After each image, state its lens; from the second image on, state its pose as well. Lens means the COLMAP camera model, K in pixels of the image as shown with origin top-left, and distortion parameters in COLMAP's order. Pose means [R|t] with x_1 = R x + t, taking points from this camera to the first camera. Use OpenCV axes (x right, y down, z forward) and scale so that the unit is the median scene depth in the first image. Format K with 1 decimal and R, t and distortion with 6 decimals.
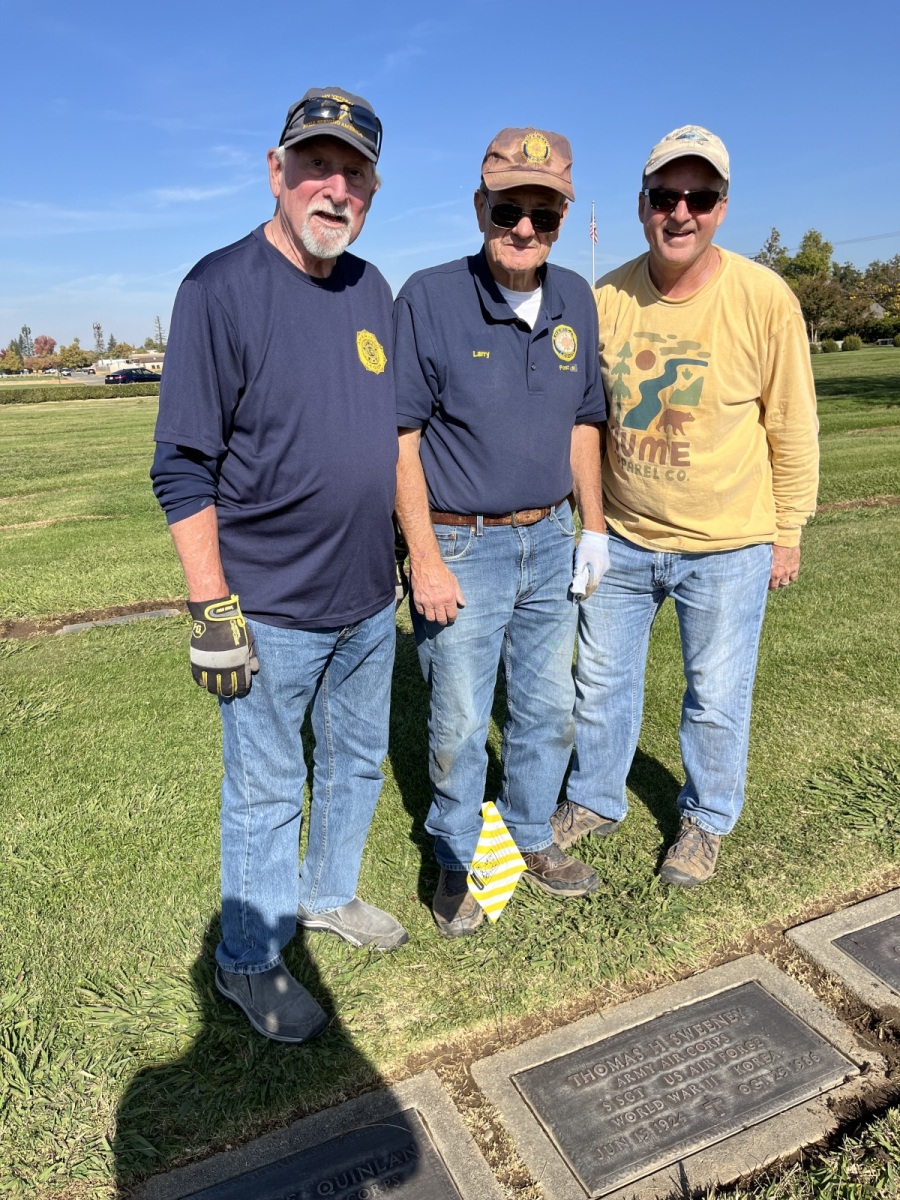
lens RADIAL K [[895.2, 0, 450.0], [0, 895.2, 600.0], [0, 0, 1]] dist [0.060730, -0.069820]
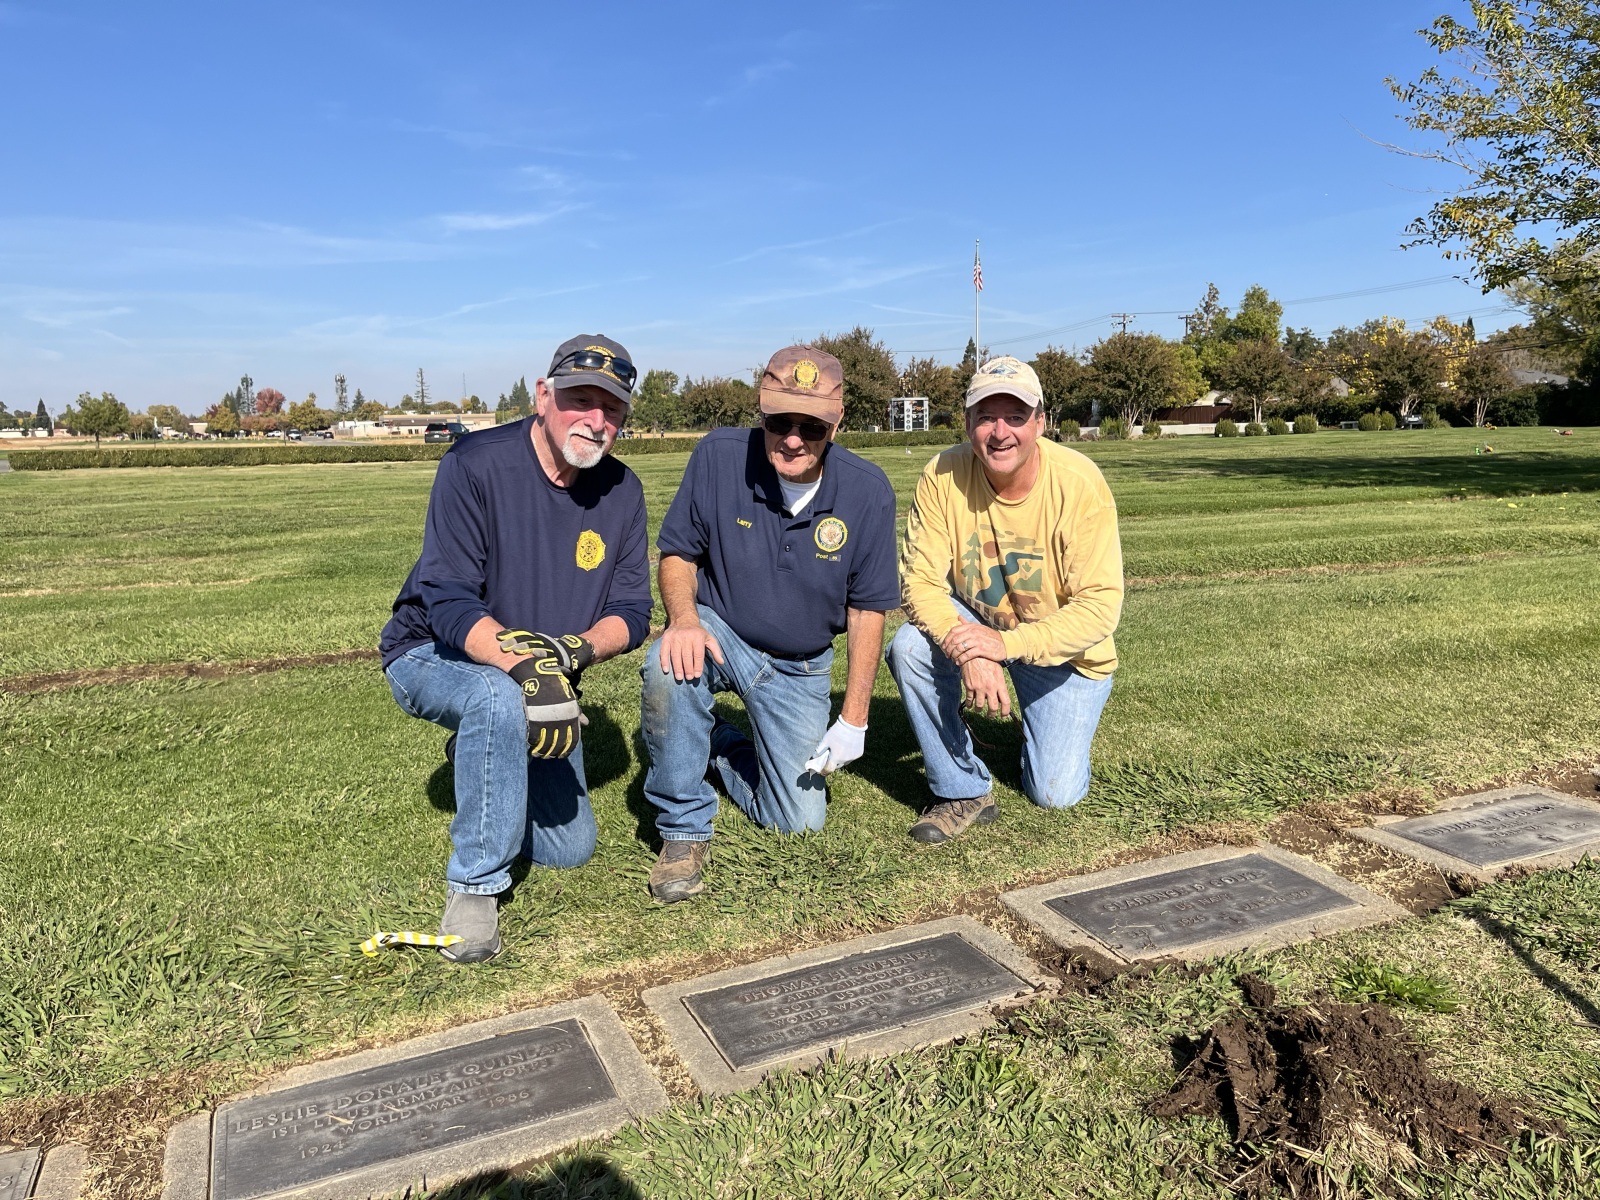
lens RADIAL K [[1194.2, 0, 805.1], [0, 1194.2, 592.2], [0, 0, 1]] dist [0.059583, -0.066970]
pose [[0.999468, 0.030662, 0.011082, 0.142343], [-0.028991, 0.991326, -0.128191, 0.214113], [-0.014916, 0.127801, 0.991688, -0.271534]]
